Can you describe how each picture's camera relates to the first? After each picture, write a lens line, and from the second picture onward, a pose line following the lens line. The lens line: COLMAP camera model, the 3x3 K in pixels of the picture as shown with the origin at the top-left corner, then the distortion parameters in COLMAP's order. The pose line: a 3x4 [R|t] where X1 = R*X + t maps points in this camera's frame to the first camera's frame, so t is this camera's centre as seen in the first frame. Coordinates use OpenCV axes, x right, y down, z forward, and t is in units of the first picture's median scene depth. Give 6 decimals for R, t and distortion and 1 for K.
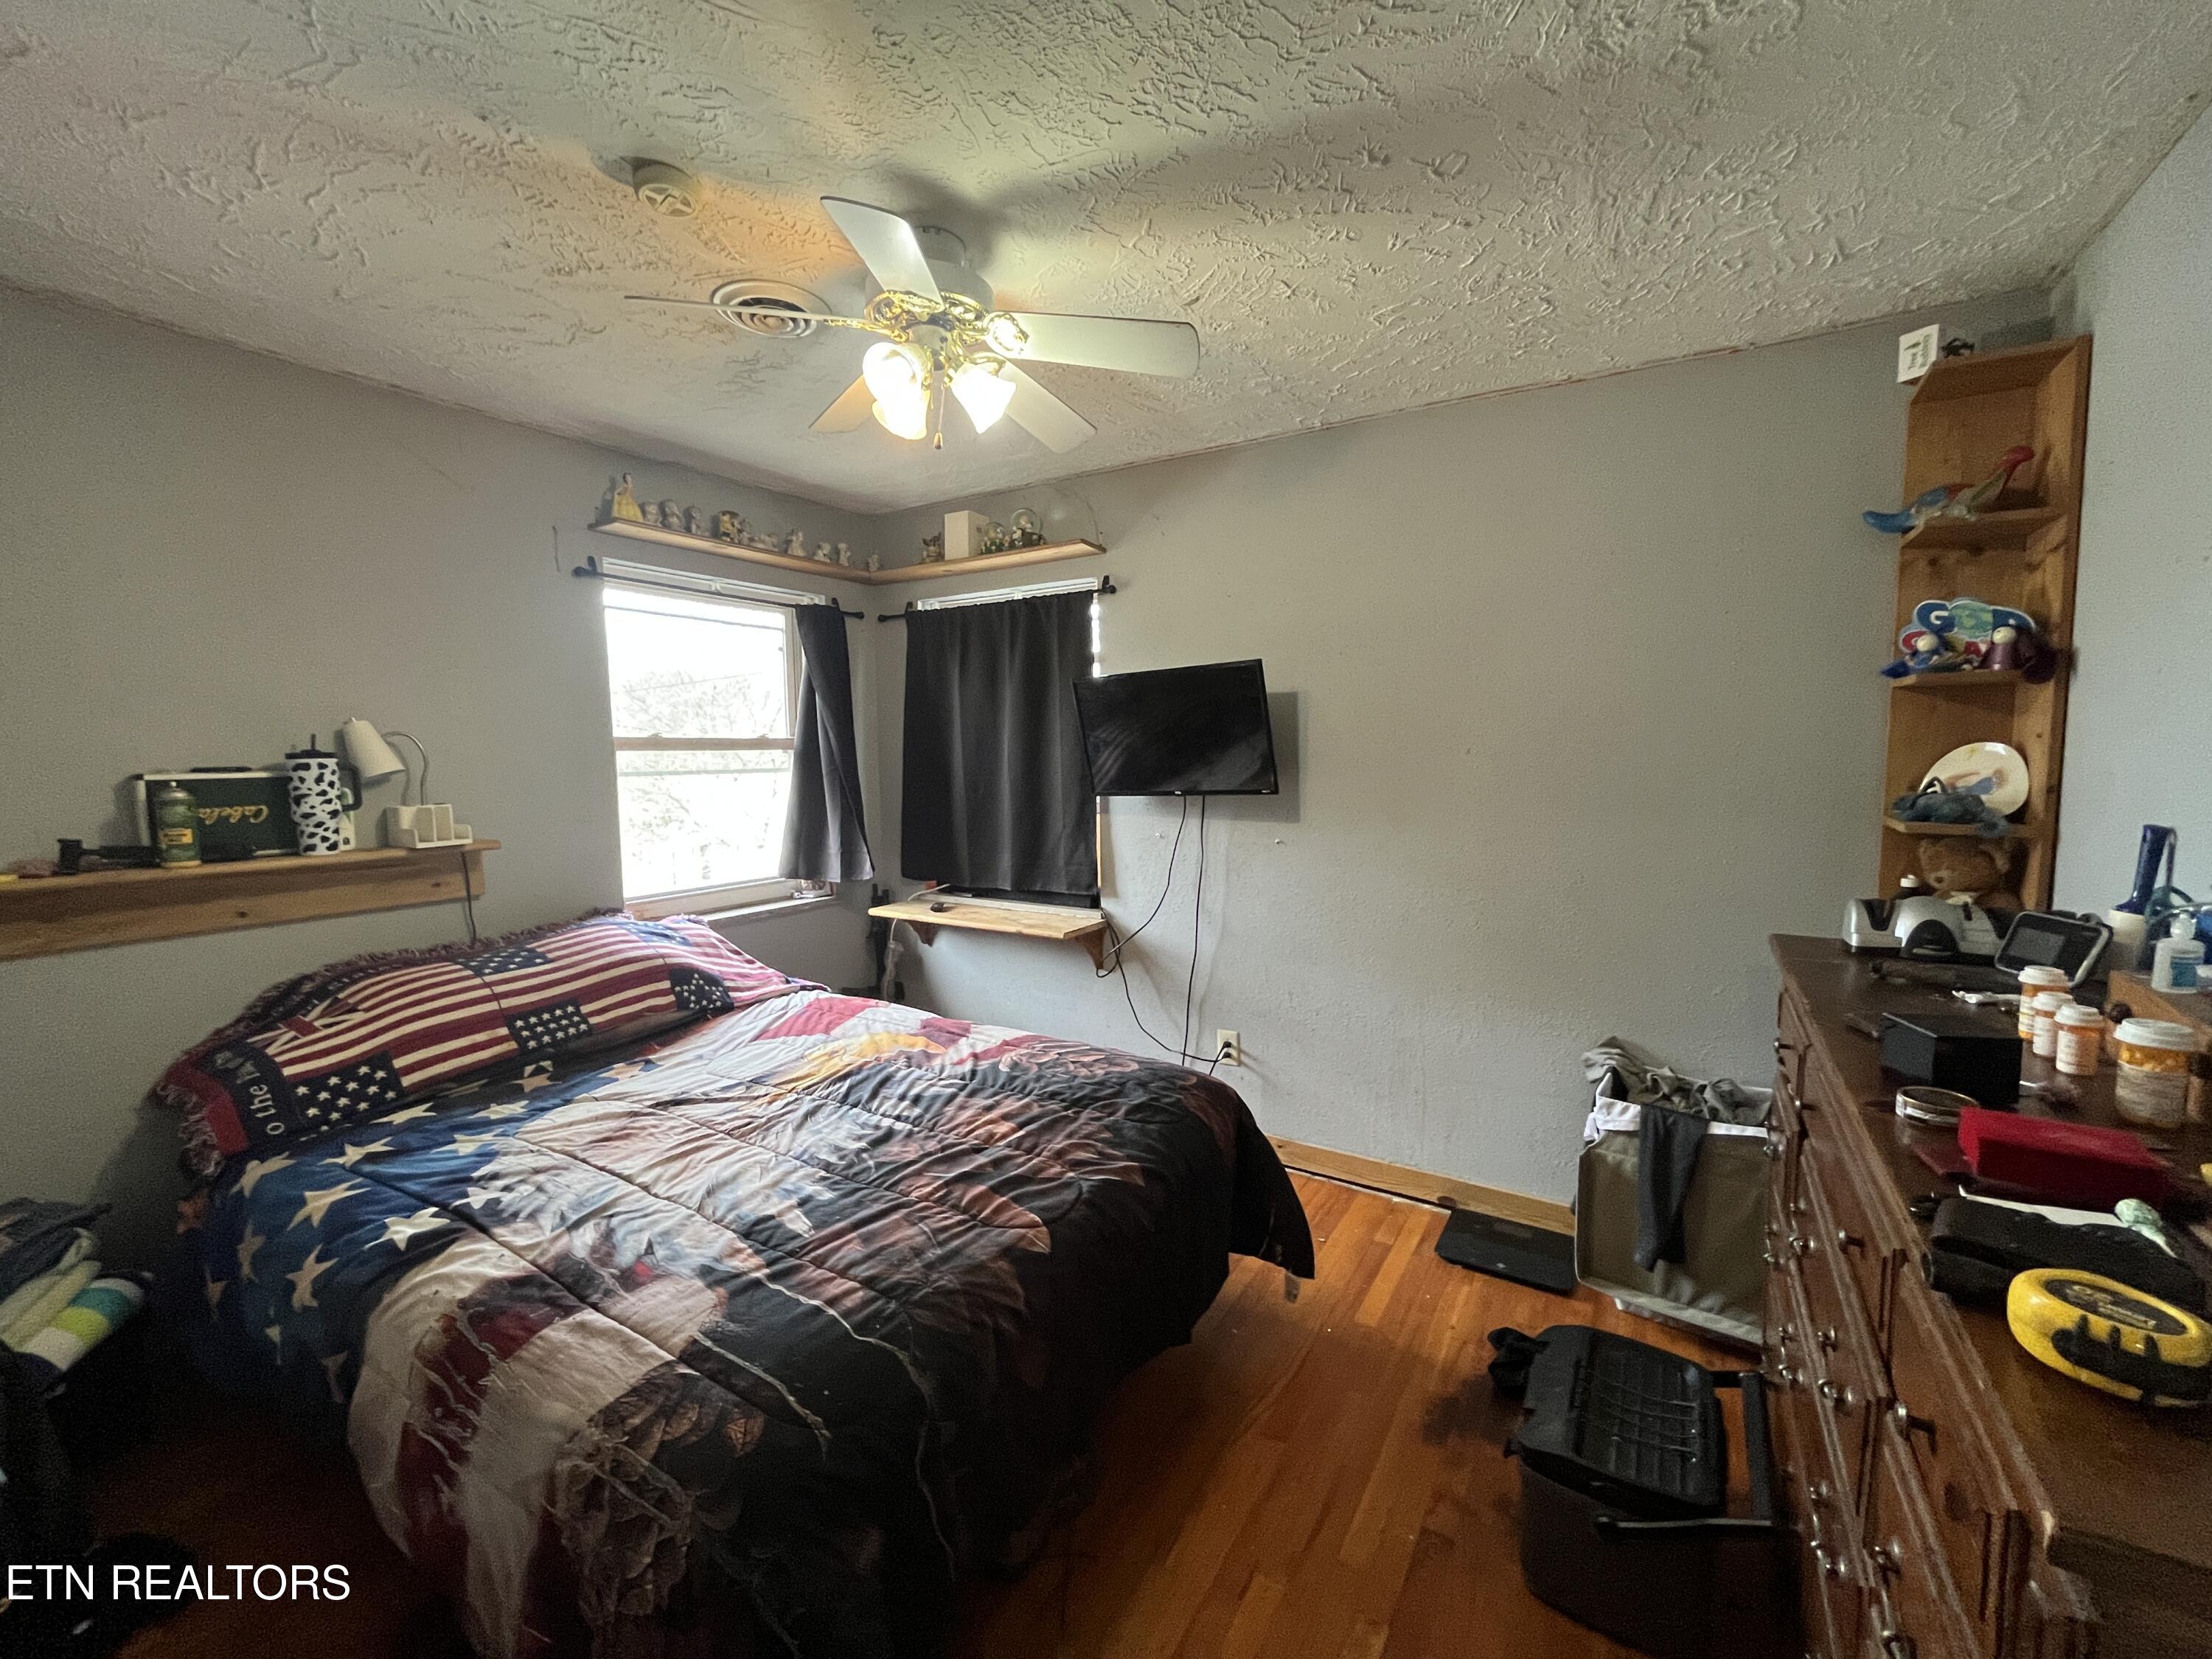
lens RADIAL K [[896.9, 0, 1104.4], [0, 896.9, 825.0], [0, 0, 1]] dist [-0.004111, 0.000219]
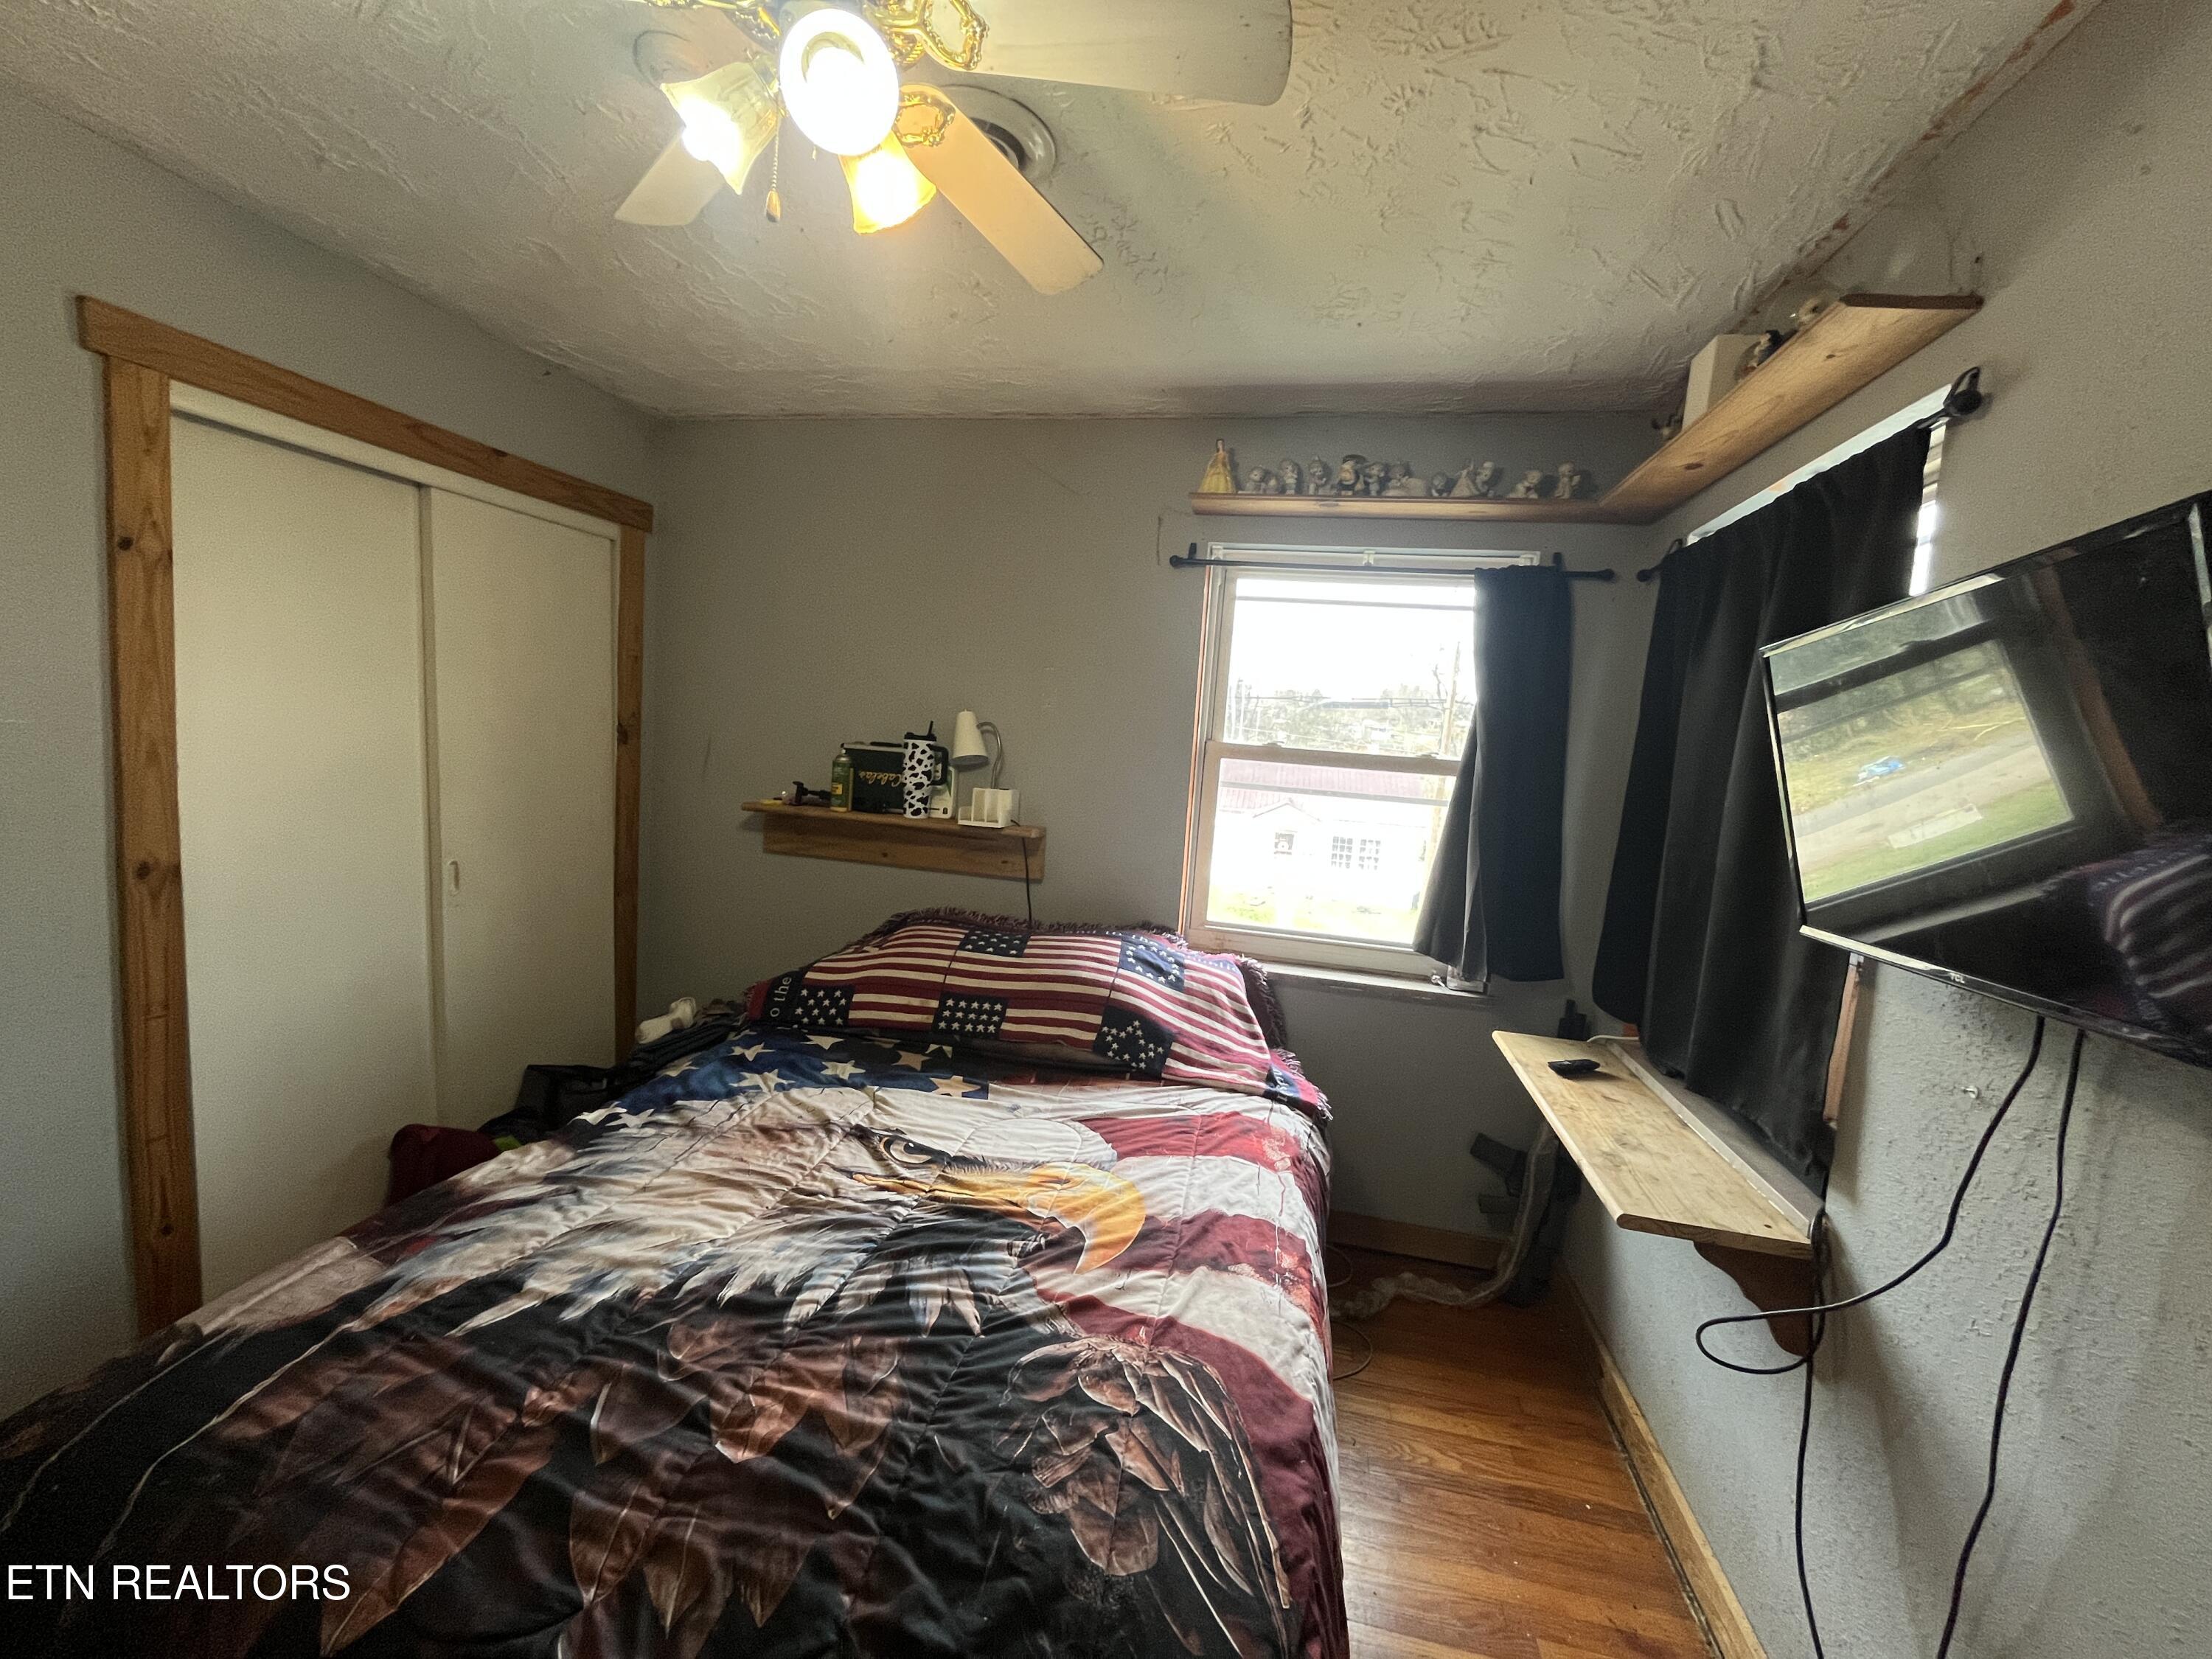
lens RADIAL K [[896.9, 0, 1106.4], [0, 896.9, 822.6], [0, 0, 1]] dist [-0.004111, 0.000219]
pose [[0.339409, 0.120282, -0.932917, 0.369271], [-0.157613, 0.985041, 0.069660, -0.088619], [0.927340, 0.123396, 0.353290, 0.814020]]
